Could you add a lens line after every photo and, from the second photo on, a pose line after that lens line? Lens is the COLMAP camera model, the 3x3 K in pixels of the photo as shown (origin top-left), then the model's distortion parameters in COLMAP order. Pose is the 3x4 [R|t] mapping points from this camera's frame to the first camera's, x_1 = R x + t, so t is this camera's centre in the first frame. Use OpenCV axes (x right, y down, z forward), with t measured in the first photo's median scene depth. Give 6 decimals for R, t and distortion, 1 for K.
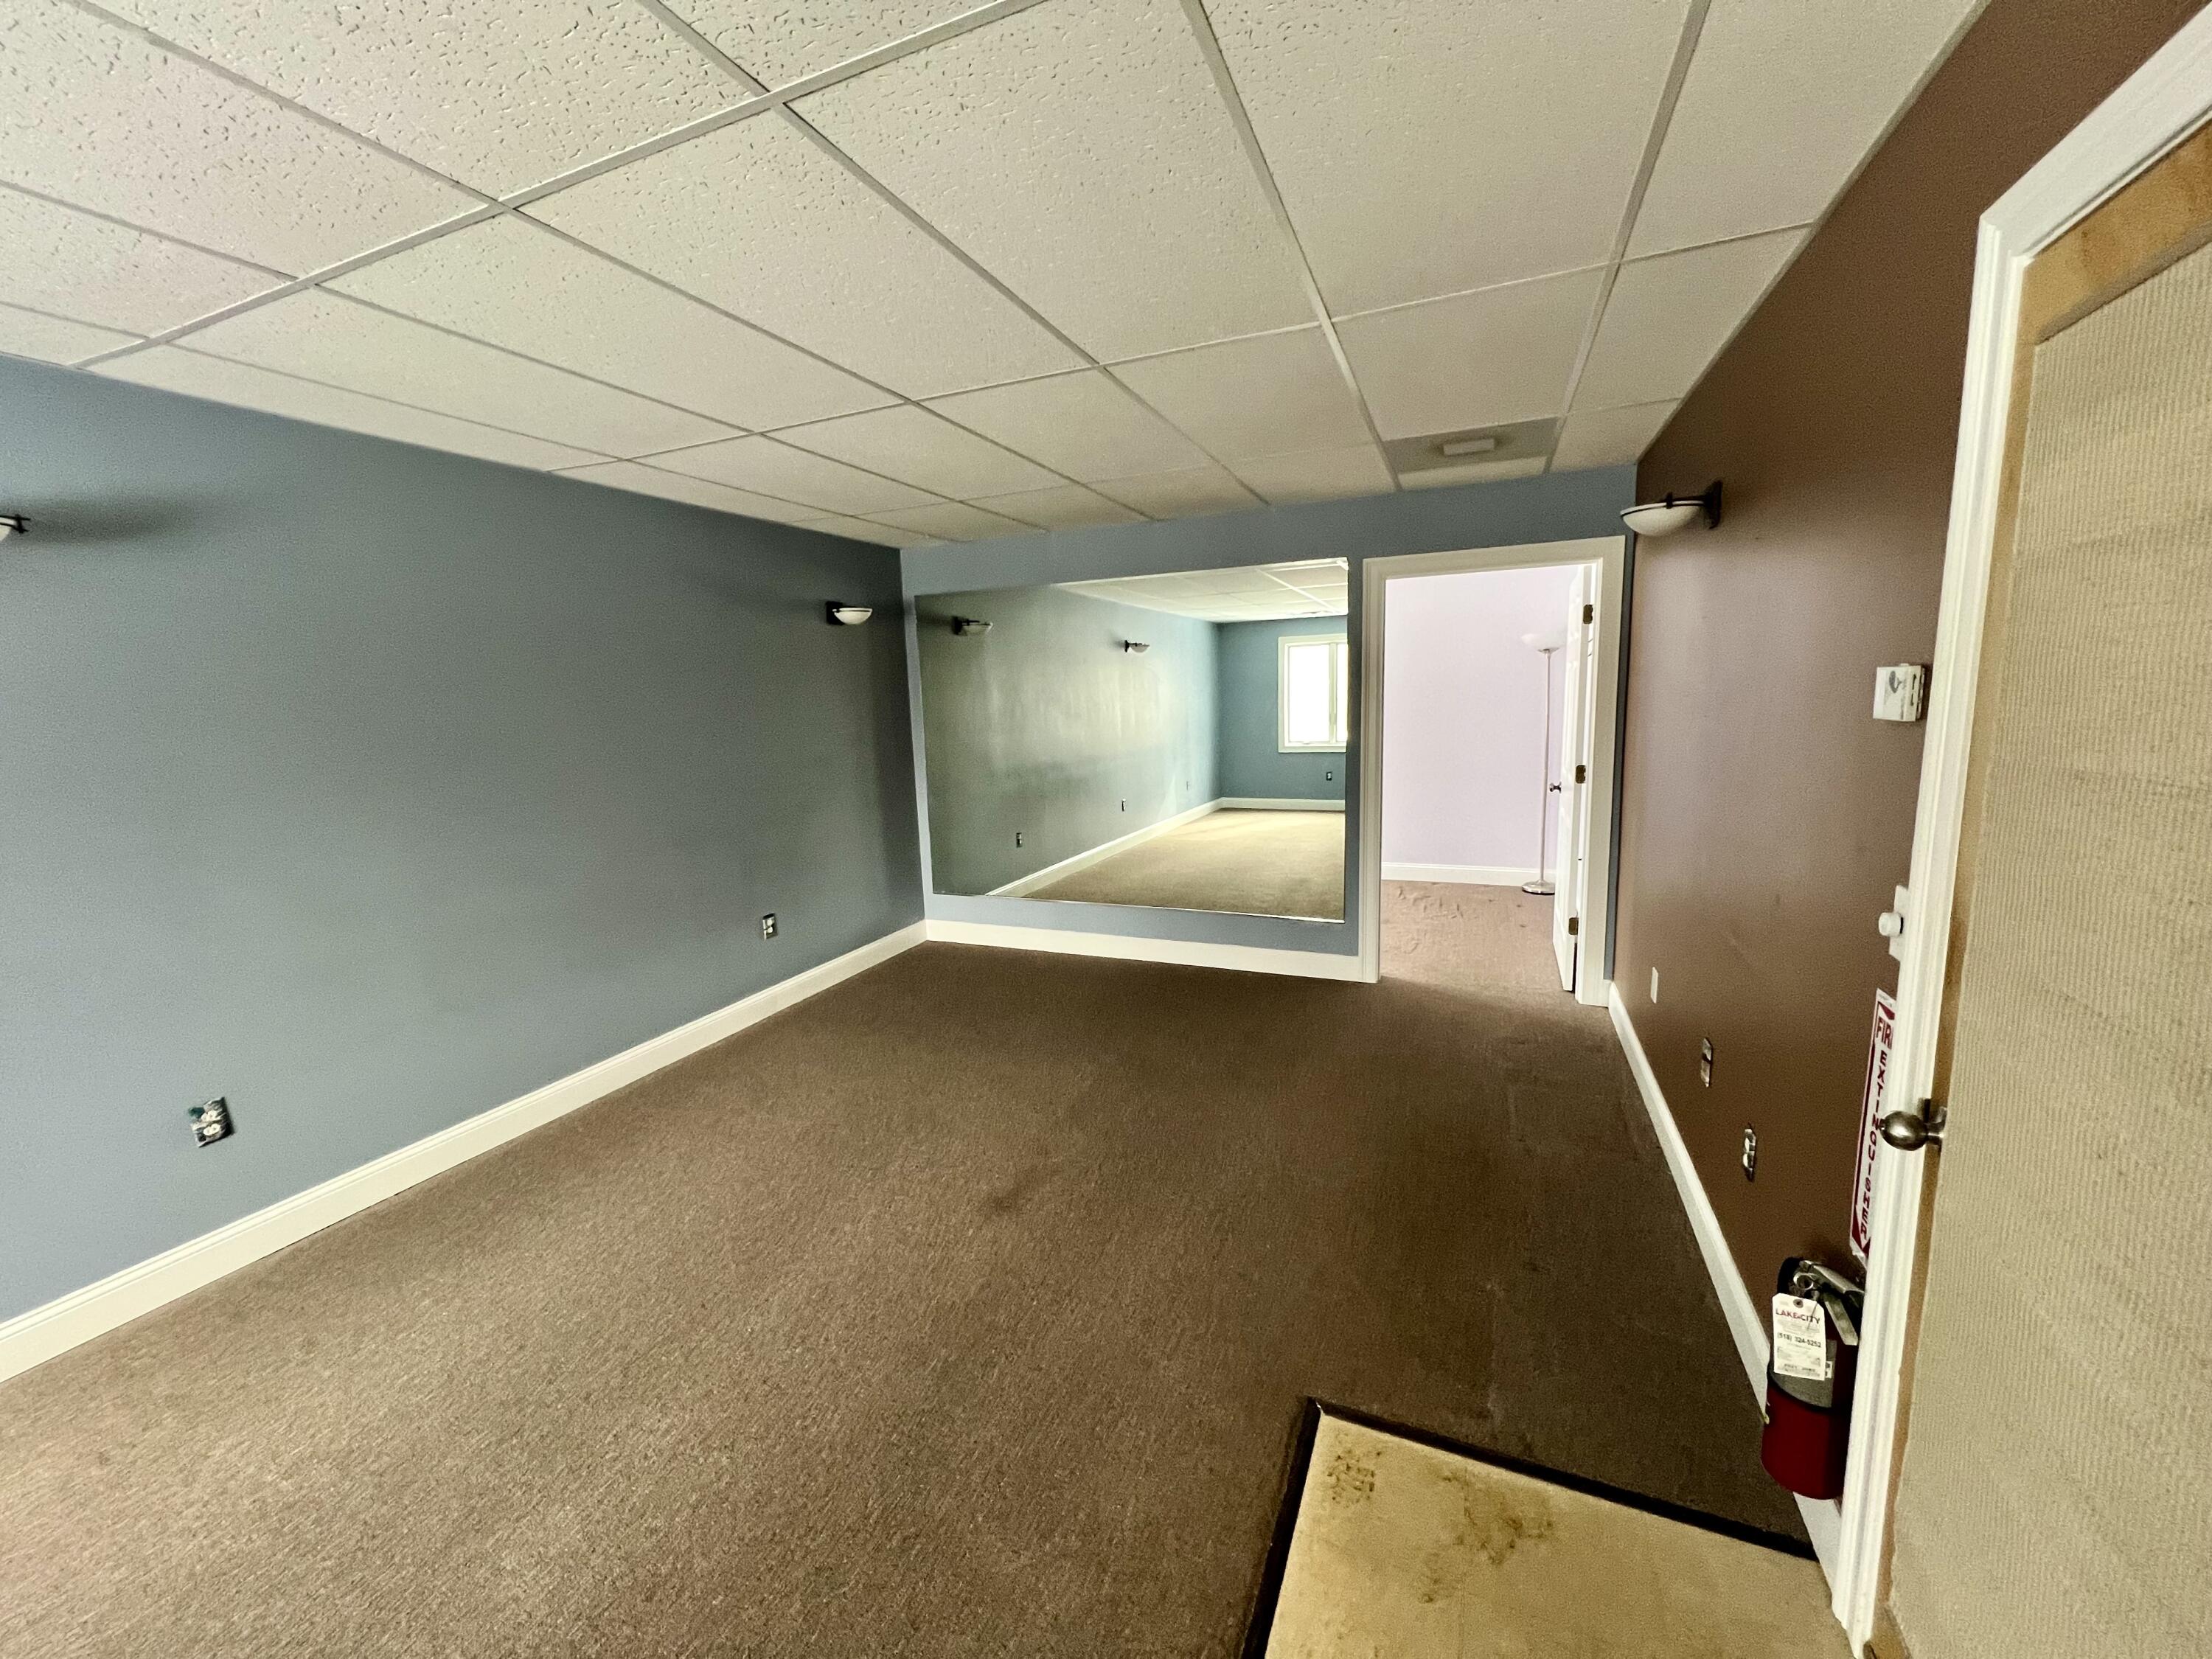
lens RADIAL K [[879.6, 0, 1099.1], [0, 879.6, 825.0], [0, 0, 1]] dist [-0.000669, -0.000255]
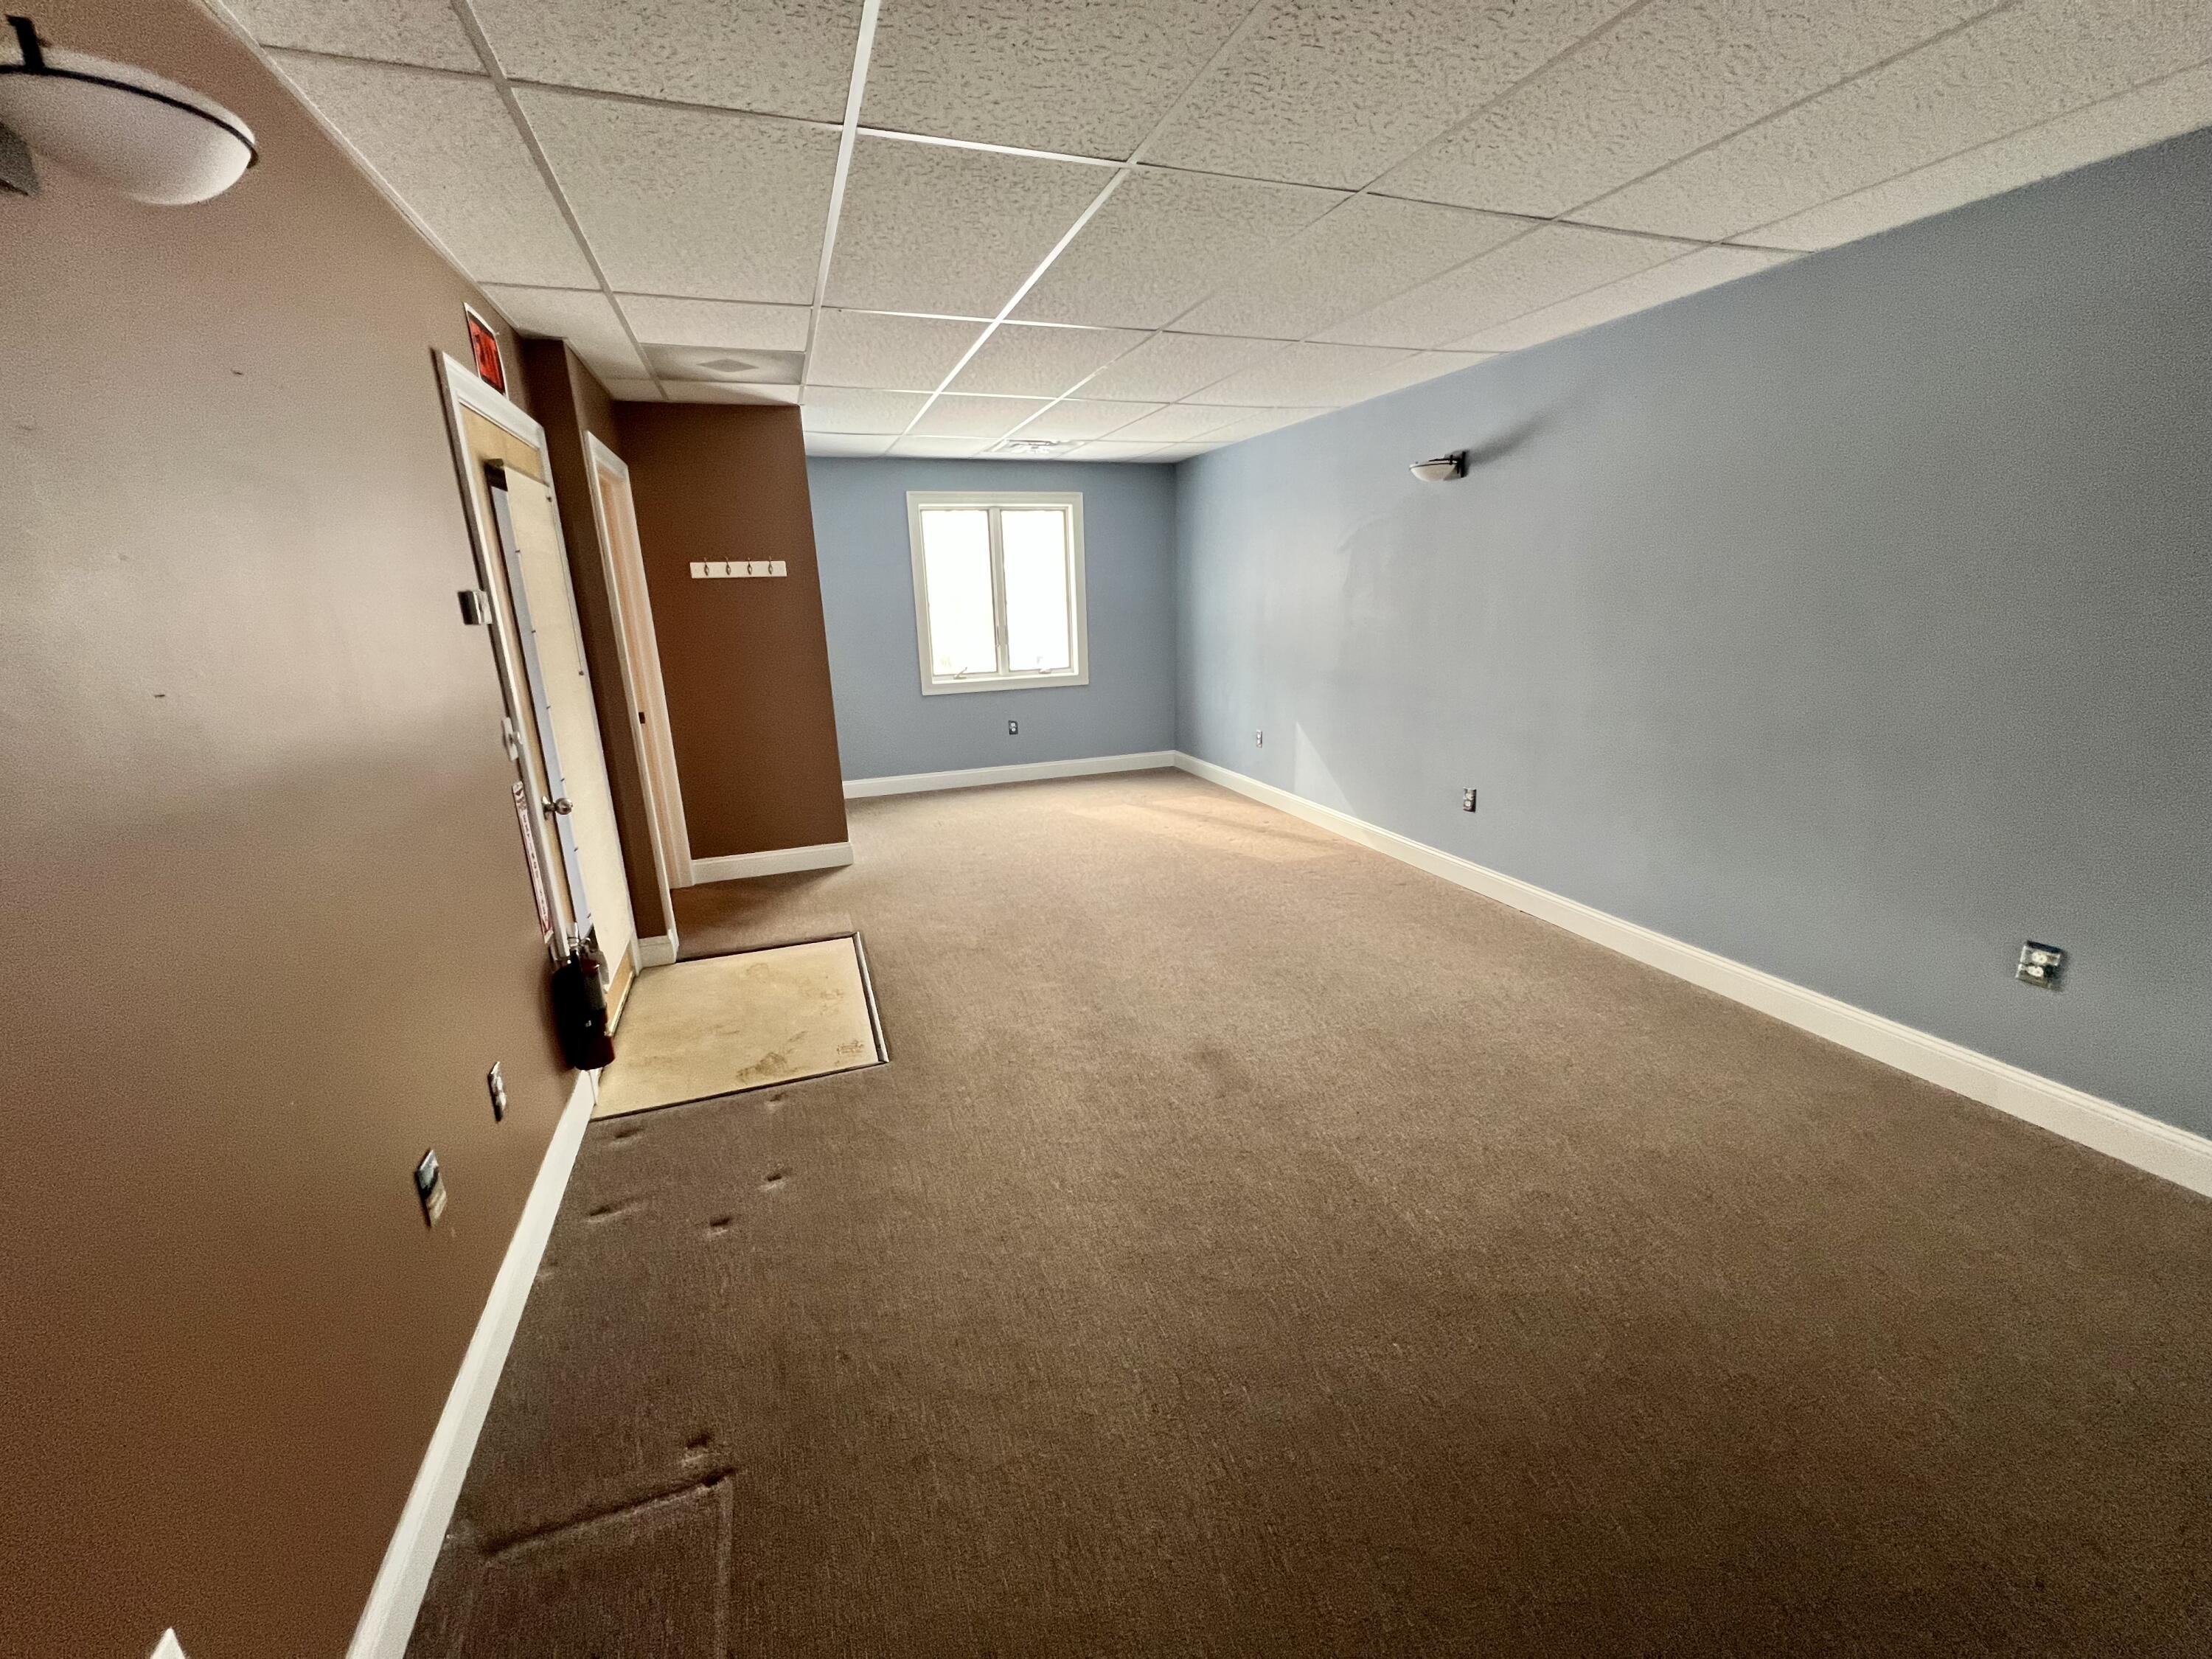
lens RADIAL K [[879.6, 0, 1099.1], [0, 879.6, 825.0], [0, 0, 1]] dist [-0.000669, -0.000255]
pose [[-0.731052, 0.228316, -0.642989, 0.576472], [-0.051445, 0.921228, 0.385606, -0.218486], [0.680379, 0.314977, -0.661720, 1.434073]]
